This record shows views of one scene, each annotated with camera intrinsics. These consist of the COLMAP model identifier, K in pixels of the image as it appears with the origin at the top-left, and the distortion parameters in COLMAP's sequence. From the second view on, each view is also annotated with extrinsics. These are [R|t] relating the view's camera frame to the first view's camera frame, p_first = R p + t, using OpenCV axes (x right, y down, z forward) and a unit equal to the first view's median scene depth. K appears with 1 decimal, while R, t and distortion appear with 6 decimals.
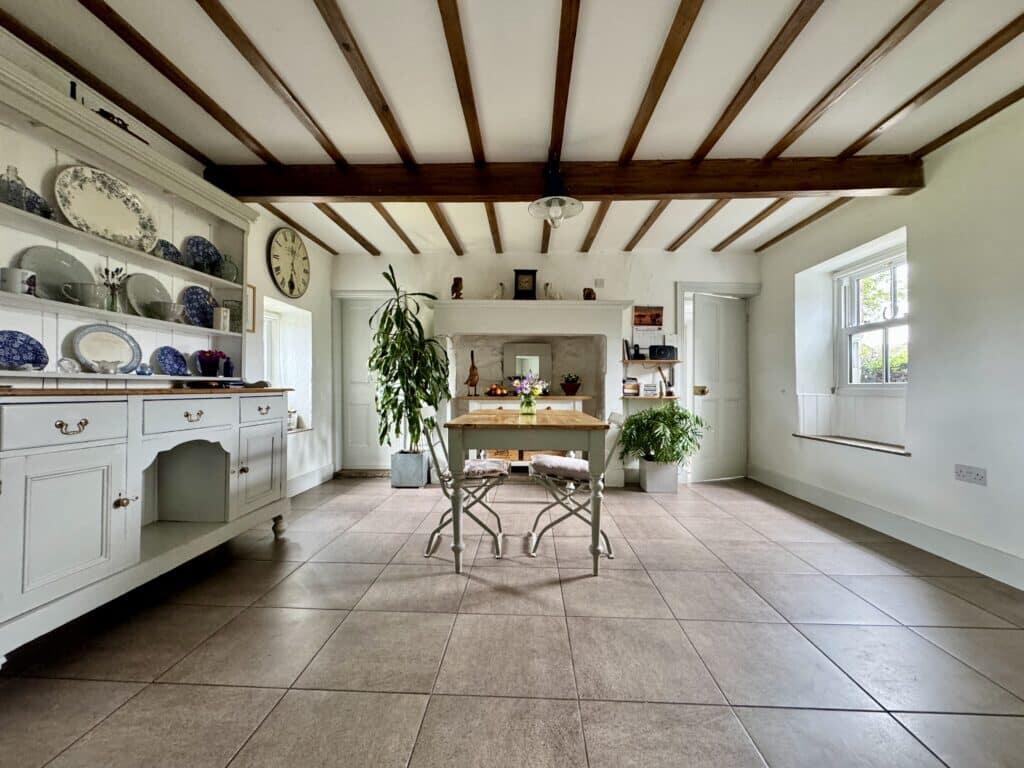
lens RADIAL K [[409.1, 0, 512.8], [0, 409.1, 381.5], [0, 0, 1]] dist [-0.000504, -0.000114]
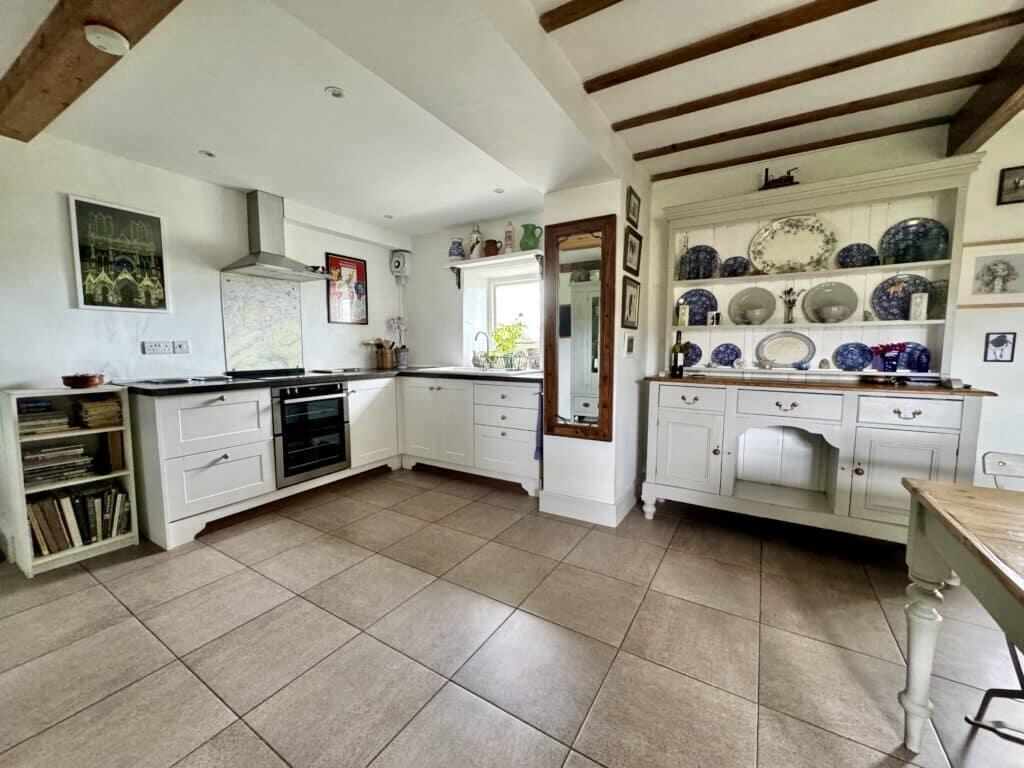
lens RADIAL K [[409.1, 0, 512.0], [0, 409.1, 385.7], [0, 0, 1]] dist [-0.000504, -0.000114]
pose [[-0.492122, 0.075608, -0.867236, 0.581229], [0.003085, 0.996366, 0.085116, -0.070835], [0.870521, 0.039212, -0.490567, 0.790444]]
